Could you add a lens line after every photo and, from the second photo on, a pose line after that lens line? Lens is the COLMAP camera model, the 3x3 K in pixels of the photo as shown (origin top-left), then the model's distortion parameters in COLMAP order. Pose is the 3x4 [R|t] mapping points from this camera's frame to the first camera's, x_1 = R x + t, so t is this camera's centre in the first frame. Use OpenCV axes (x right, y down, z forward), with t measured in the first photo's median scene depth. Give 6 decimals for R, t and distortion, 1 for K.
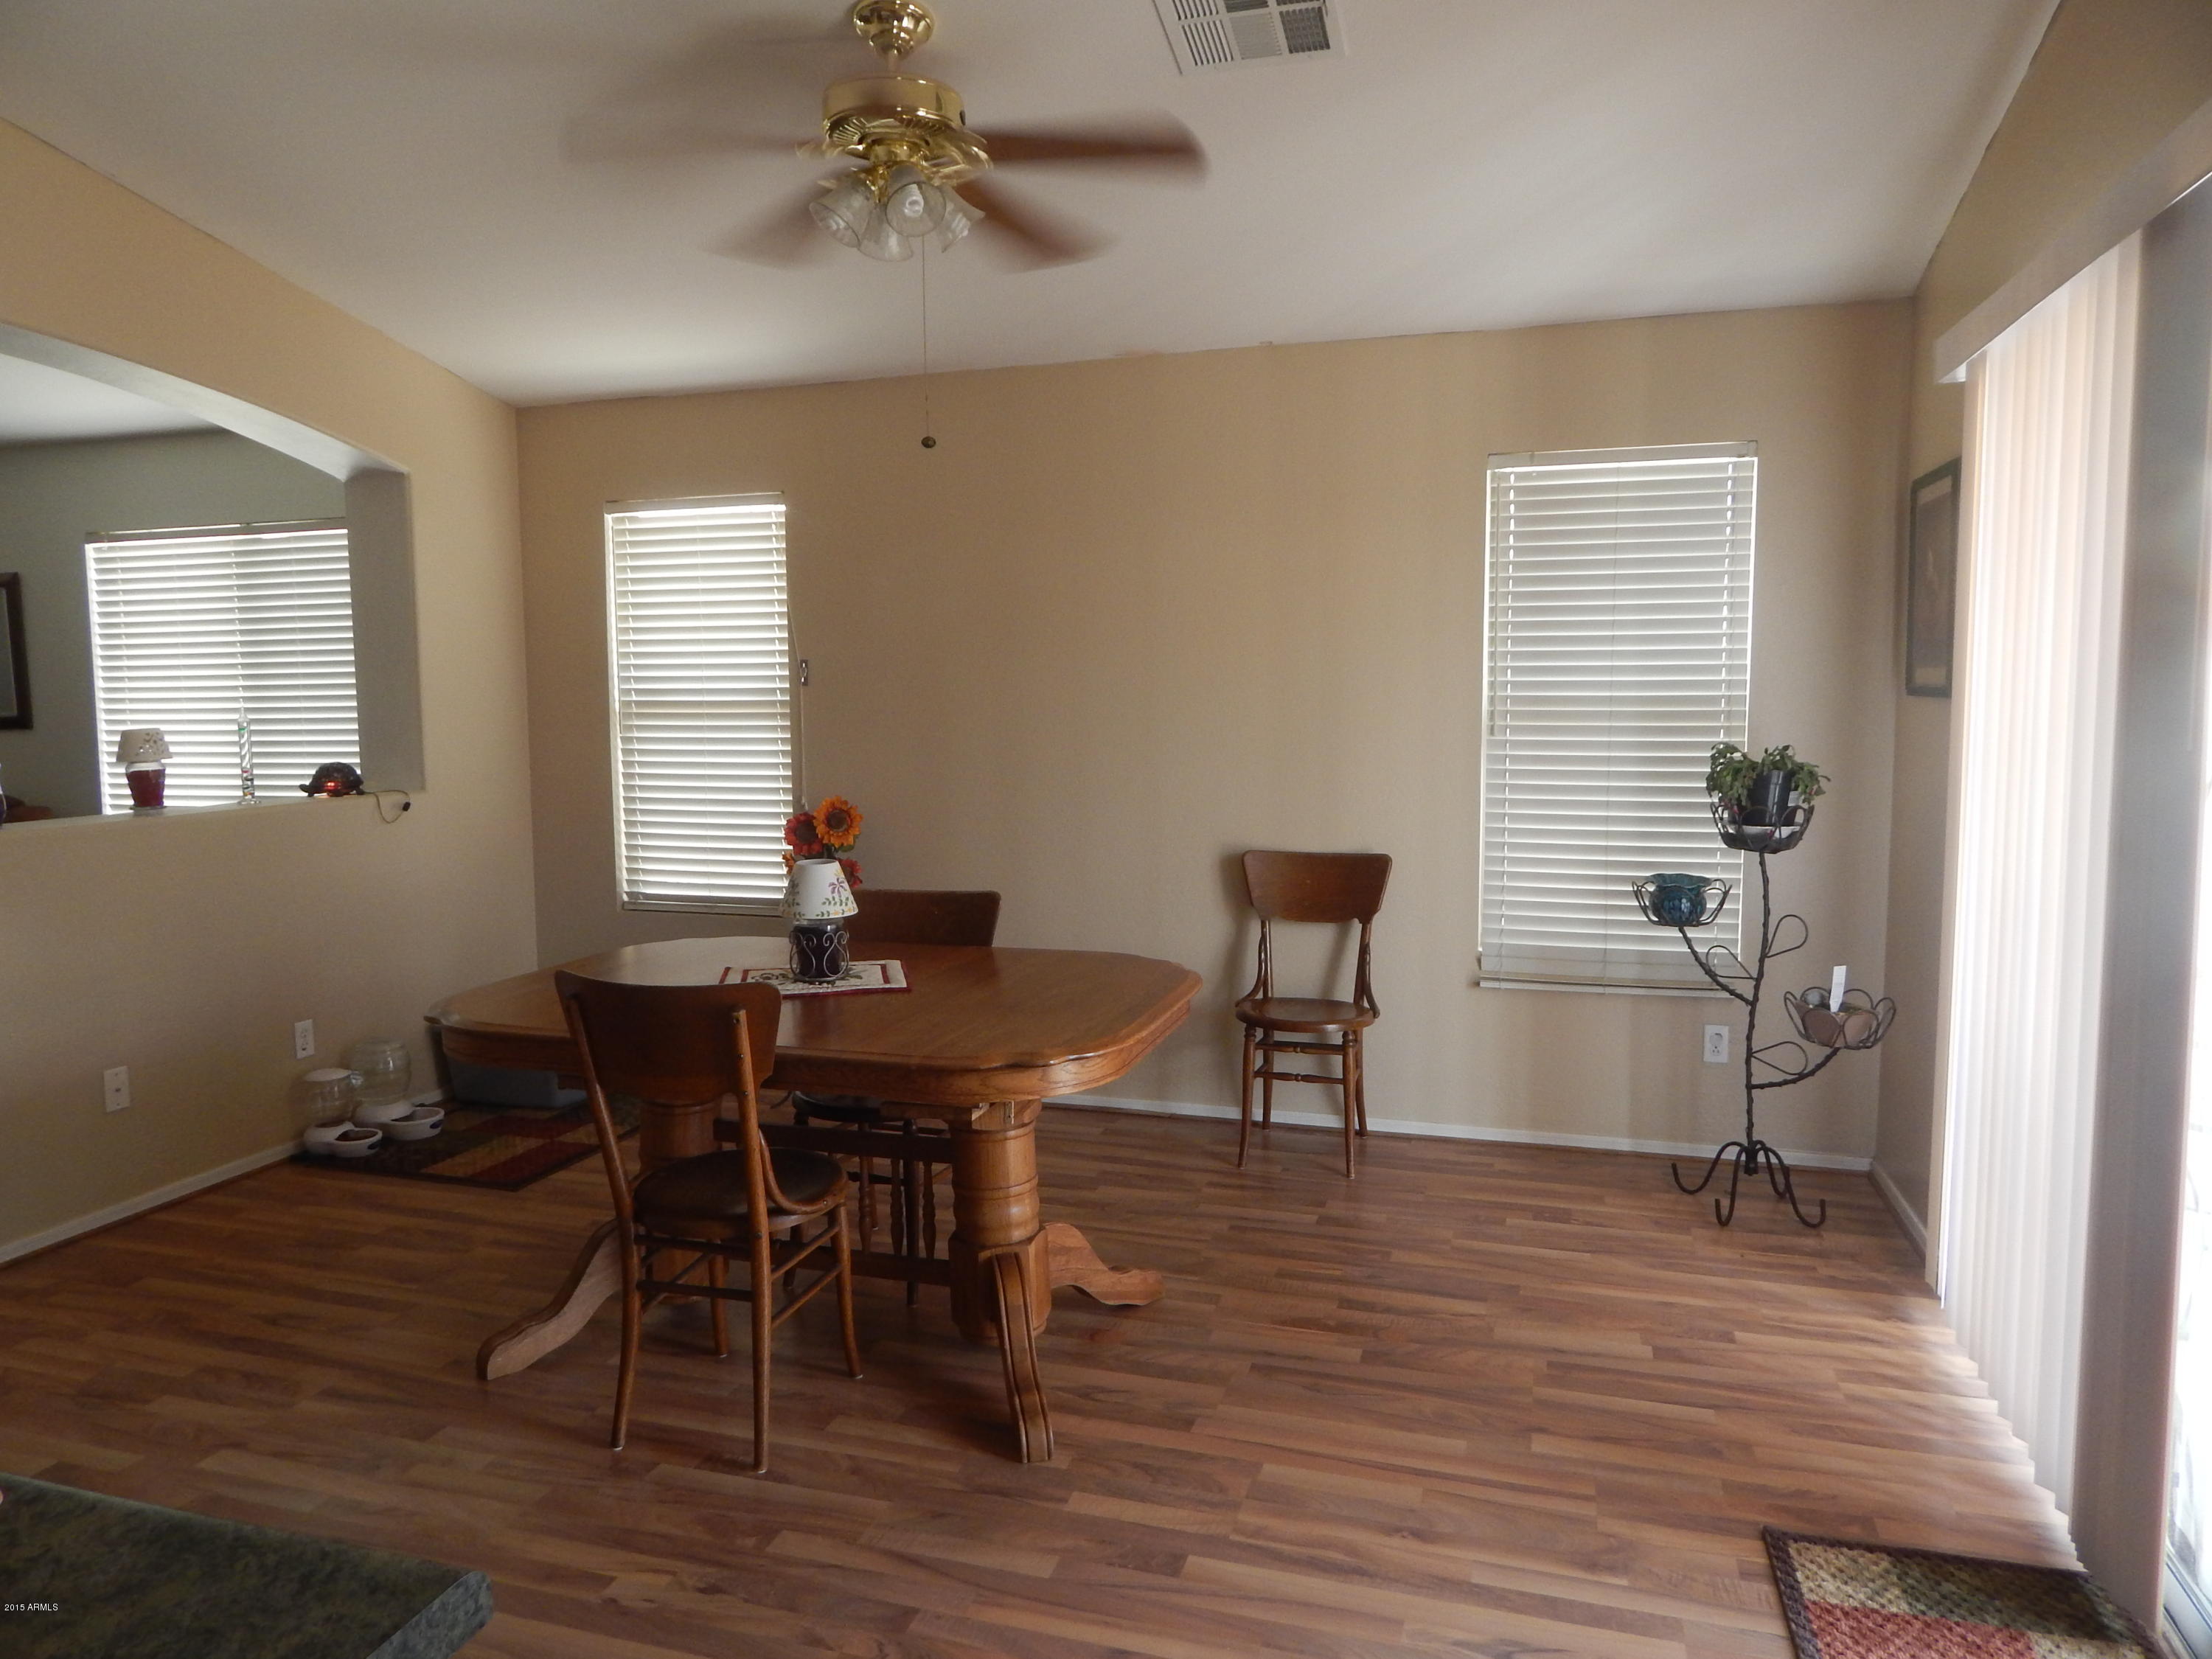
lens RADIAL K [[1460.5, 0, 1113.3], [0, 1460.5, 822.0], [0, 0, 1]] dist [0.007549, -0.007431]
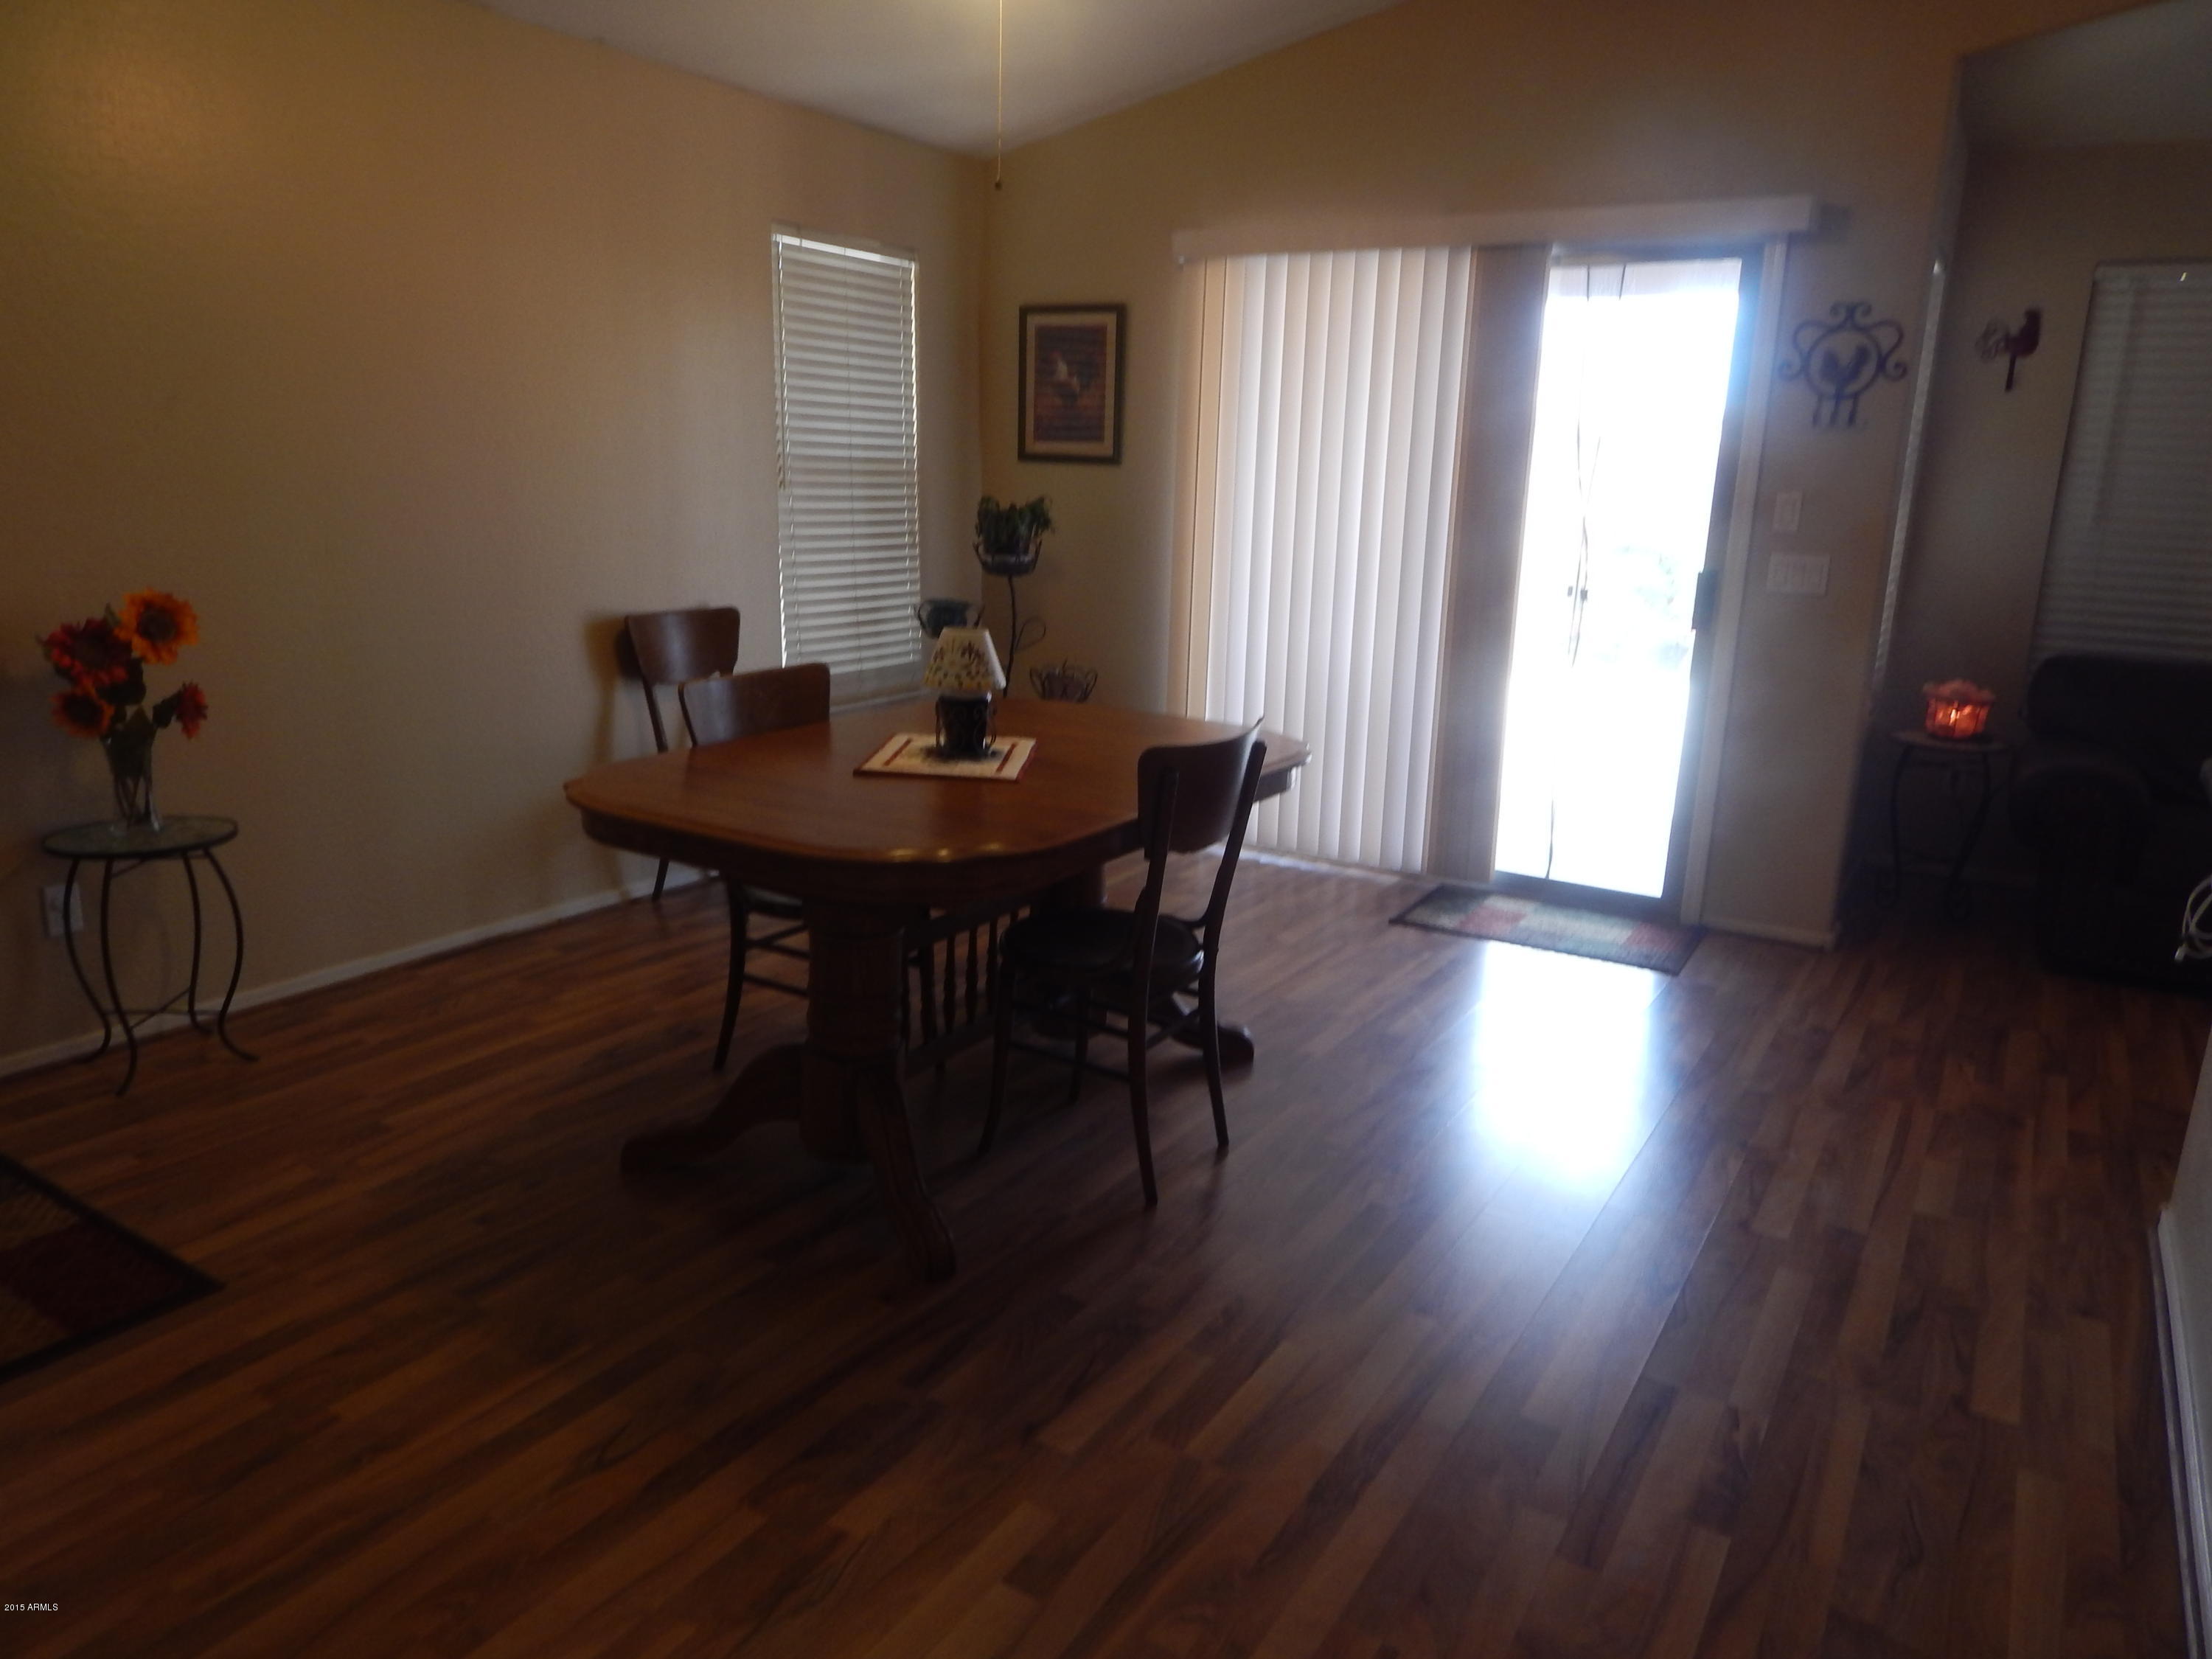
lens RADIAL K [[1460.5, 0, 1126.5], [0, 1460.5, 818.9], [0, 0, 1]] dist [0.007549, -0.007431]
pose [[0.251571, -0.214285, 0.943819, -0.802513], [0.054220, 0.976771, 0.207314, -0.031954], [-0.966319, -0.000981, 0.257345, 0.482181]]
